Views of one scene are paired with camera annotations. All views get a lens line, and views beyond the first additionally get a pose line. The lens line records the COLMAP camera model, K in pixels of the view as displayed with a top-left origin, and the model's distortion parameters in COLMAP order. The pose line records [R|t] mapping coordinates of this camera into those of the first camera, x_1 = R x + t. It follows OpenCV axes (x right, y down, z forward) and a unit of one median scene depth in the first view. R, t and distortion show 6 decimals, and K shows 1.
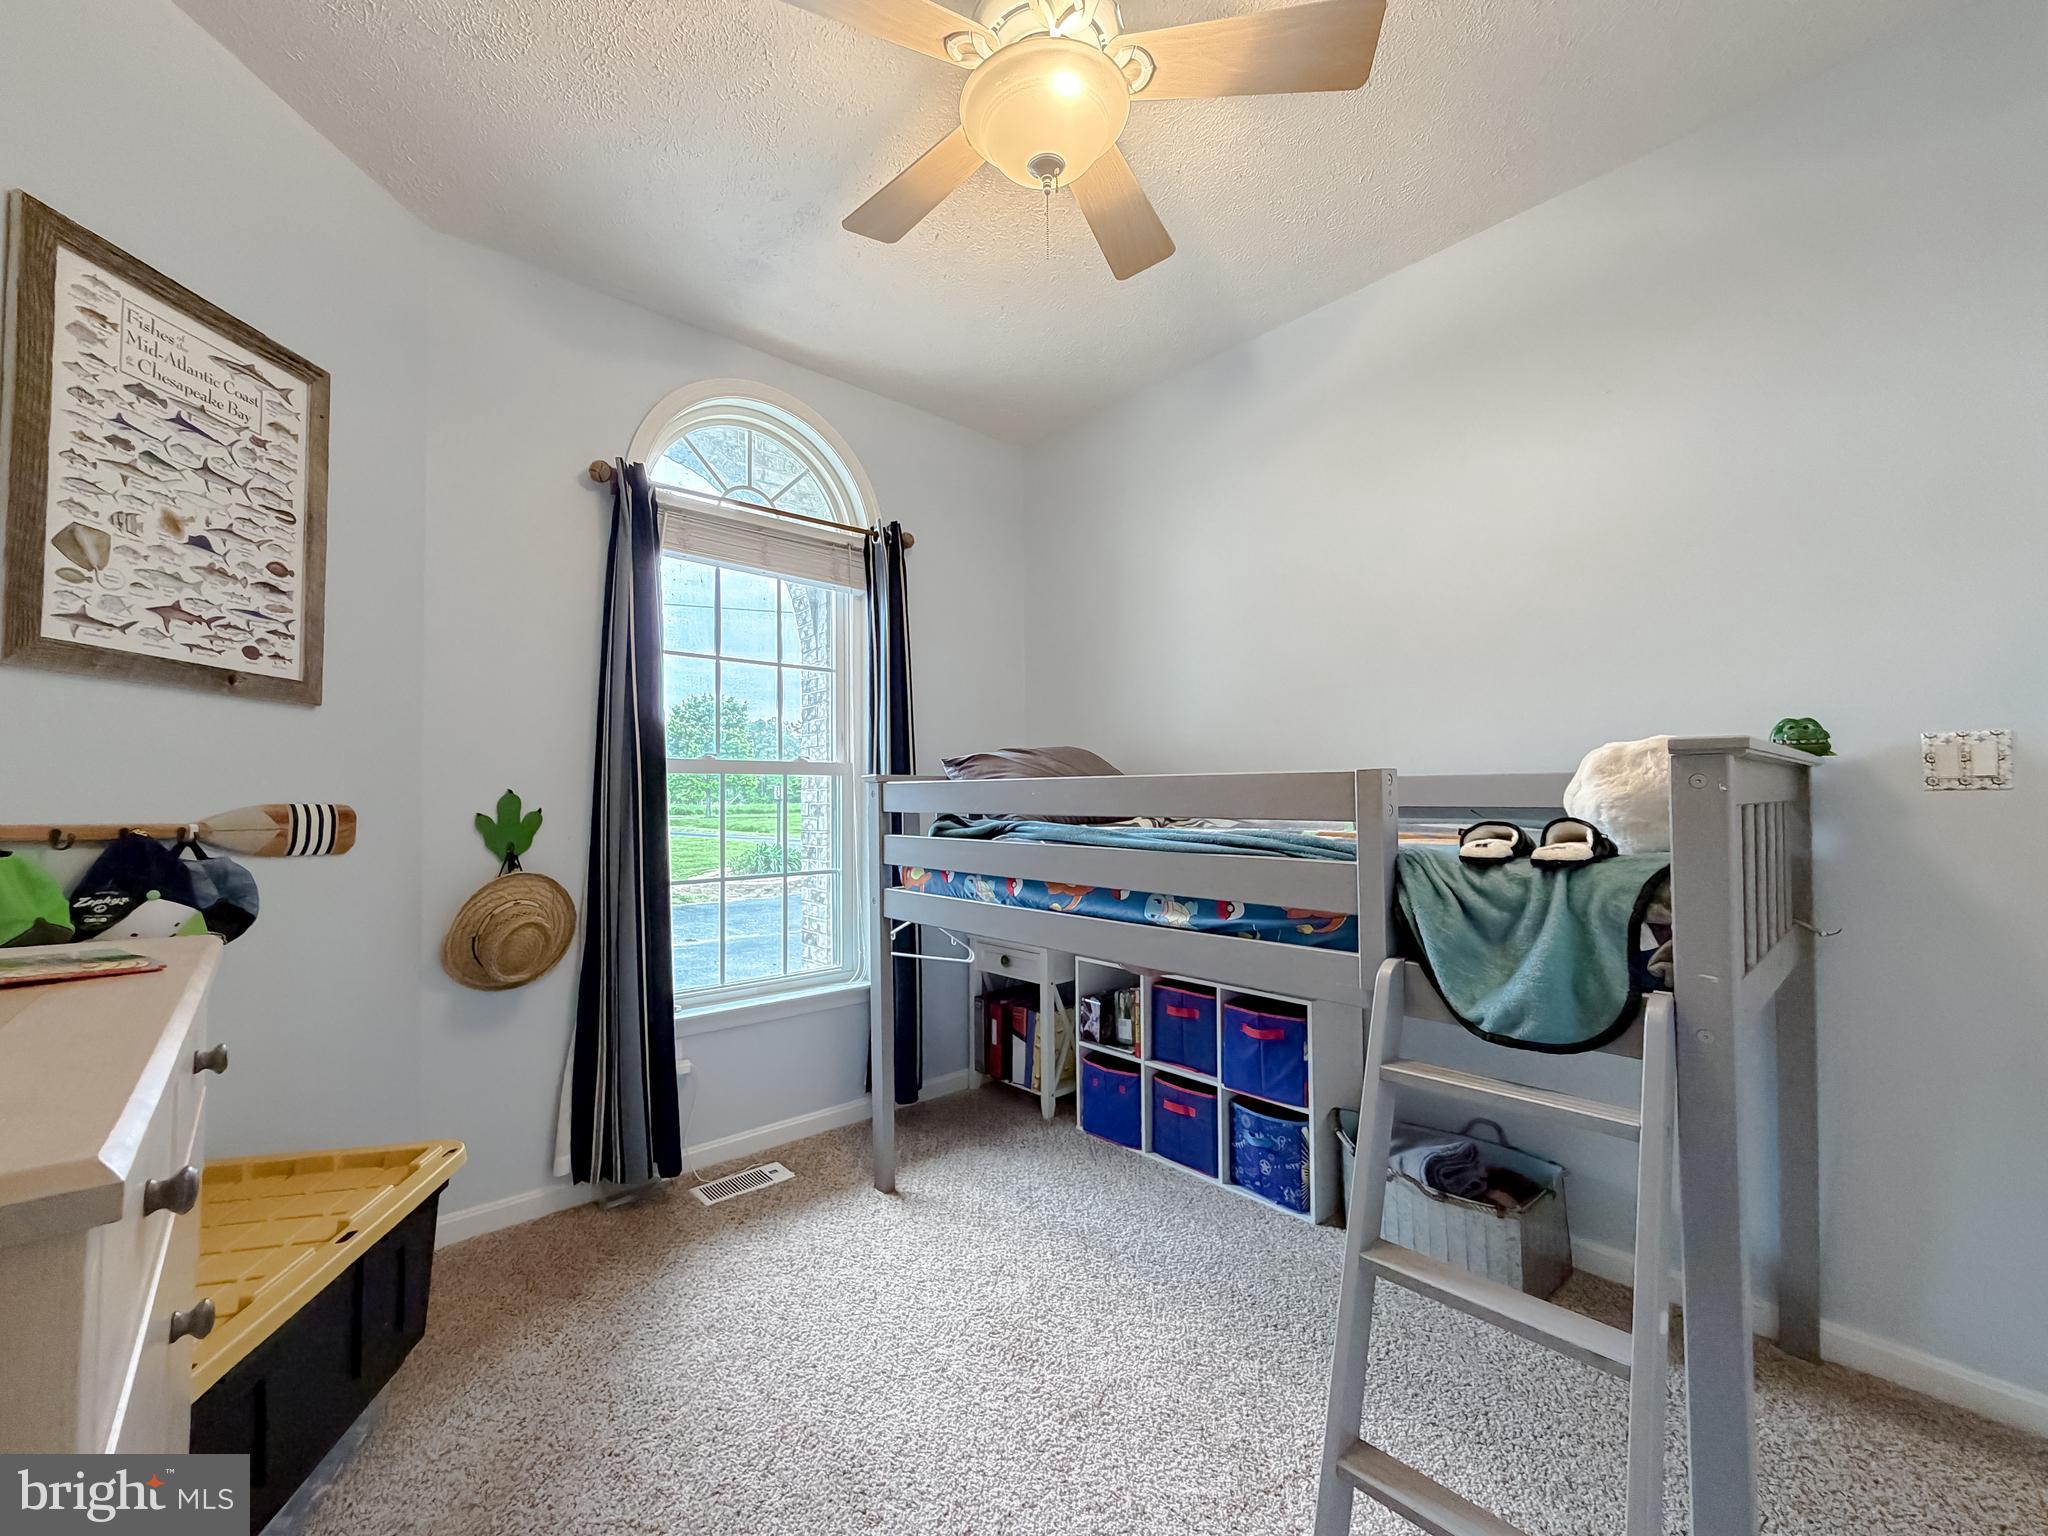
lens RADIAL K [[849.6, 0, 1005.4], [0, 849.6, 771.9], [0, 0, 1]] dist [-0.001178, 0.000198]
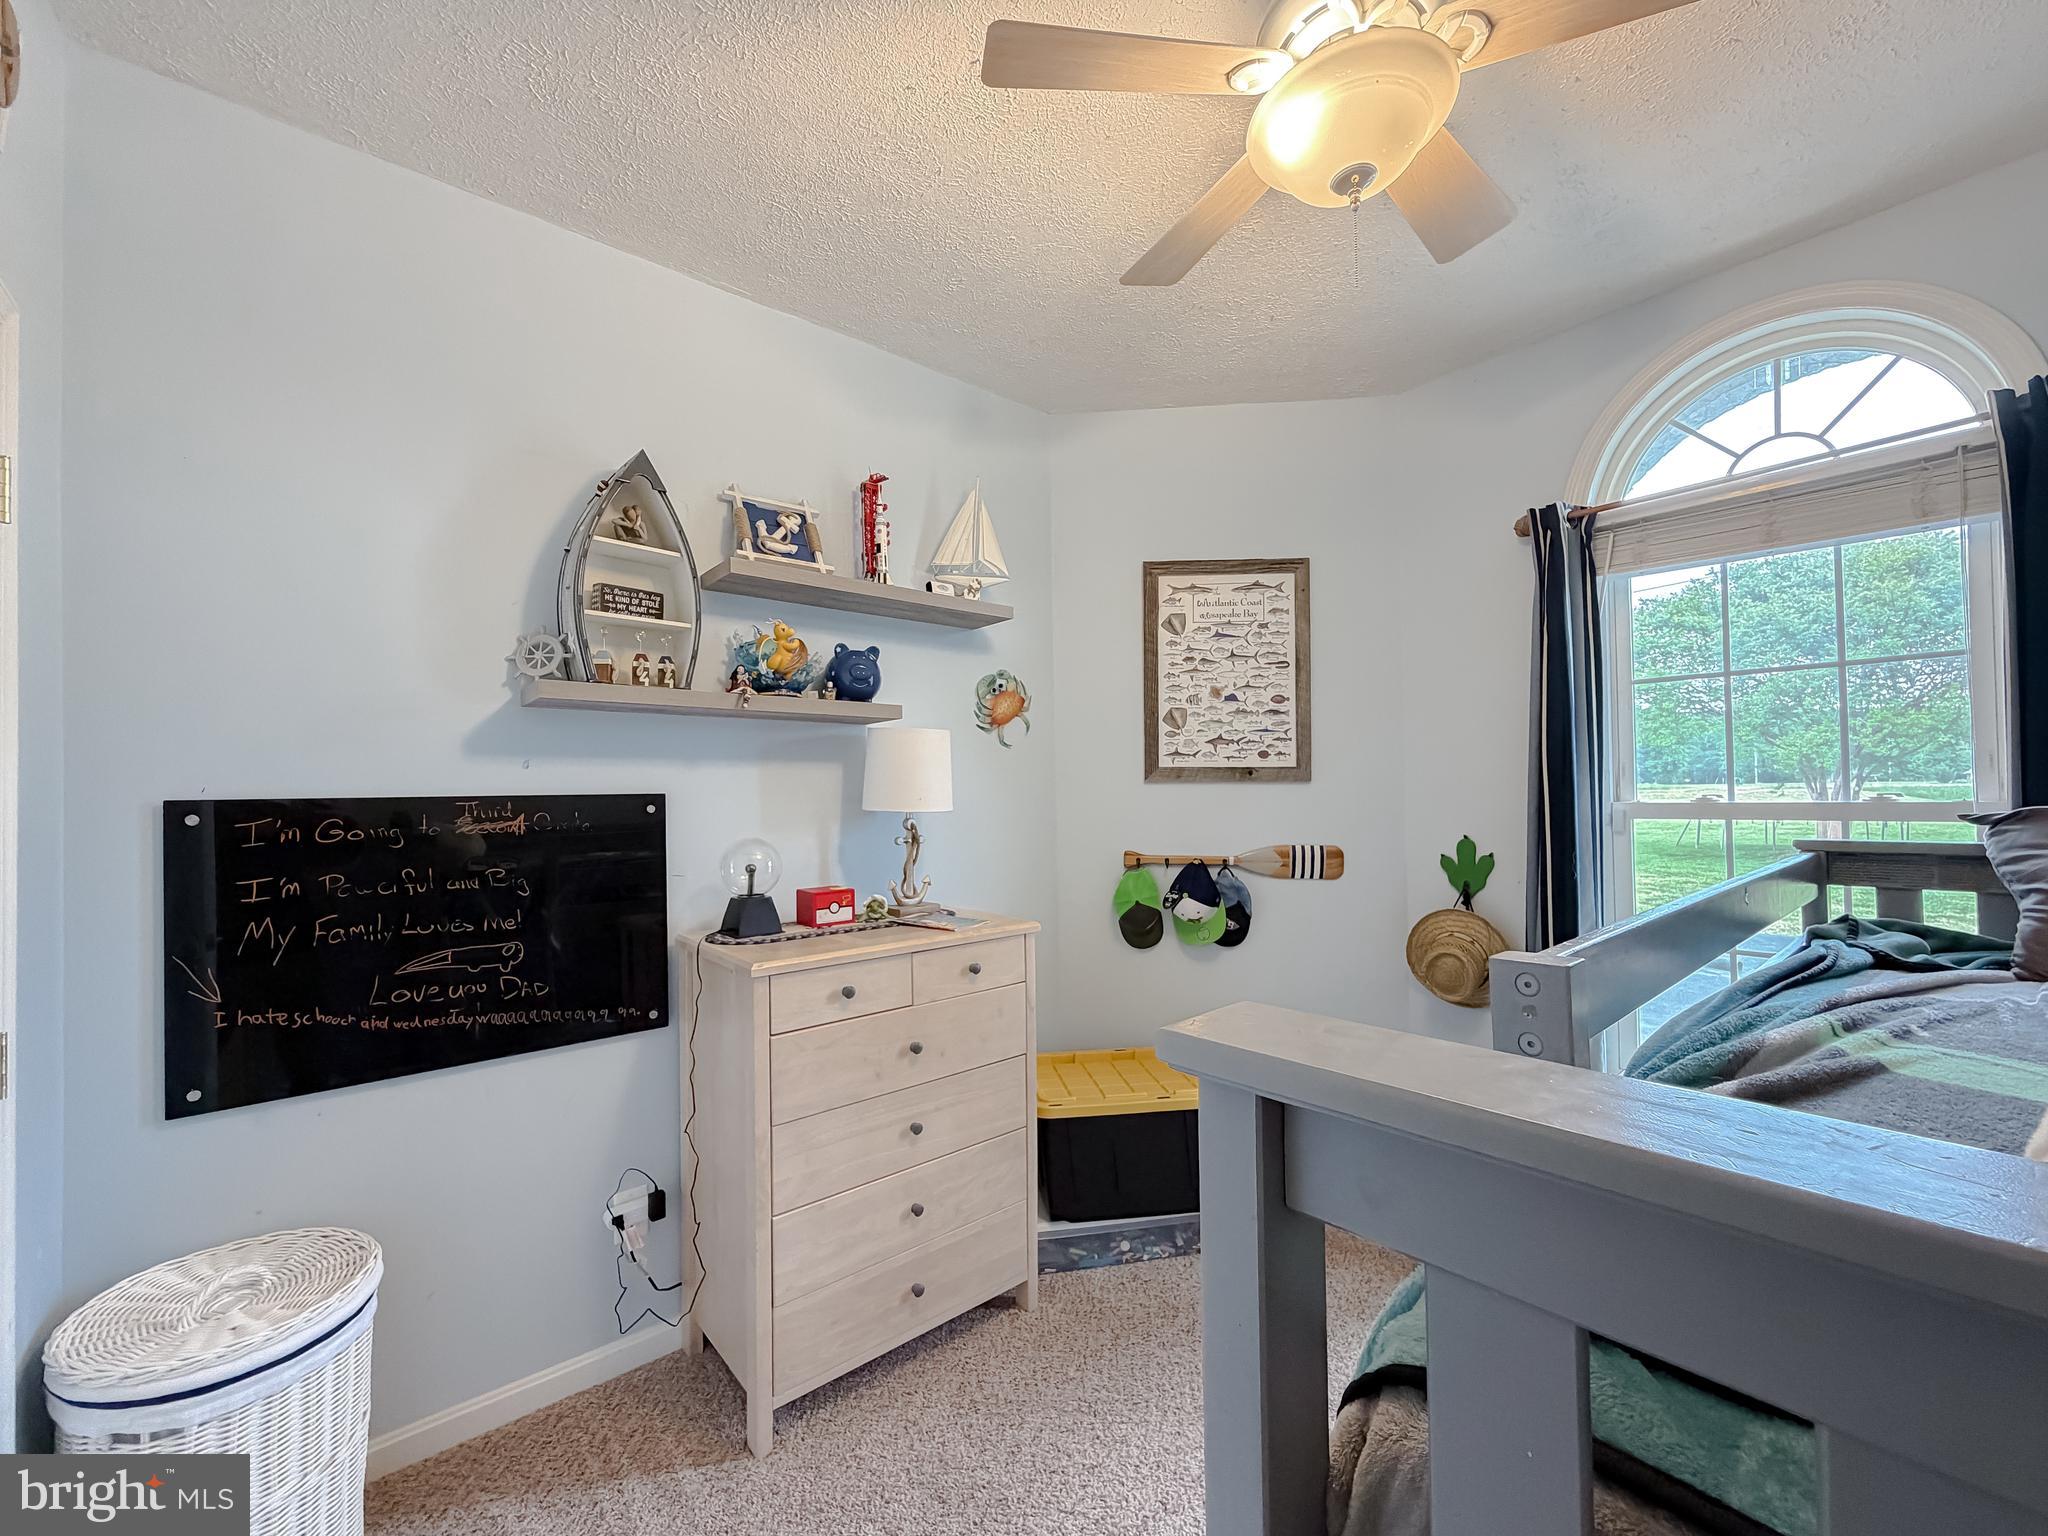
lens RADIAL K [[839.7, 0, 1015.6], [0, 839.7, 783.6], [0, 0, 1]] dist [-0.000352, 0.000070]
pose [[-0.033051, -0.009776, -0.999406, 0.785326], [0.050295, 0.998669, -0.011432, -0.090675], [0.998187, -0.050643, -0.032515, 0.575491]]
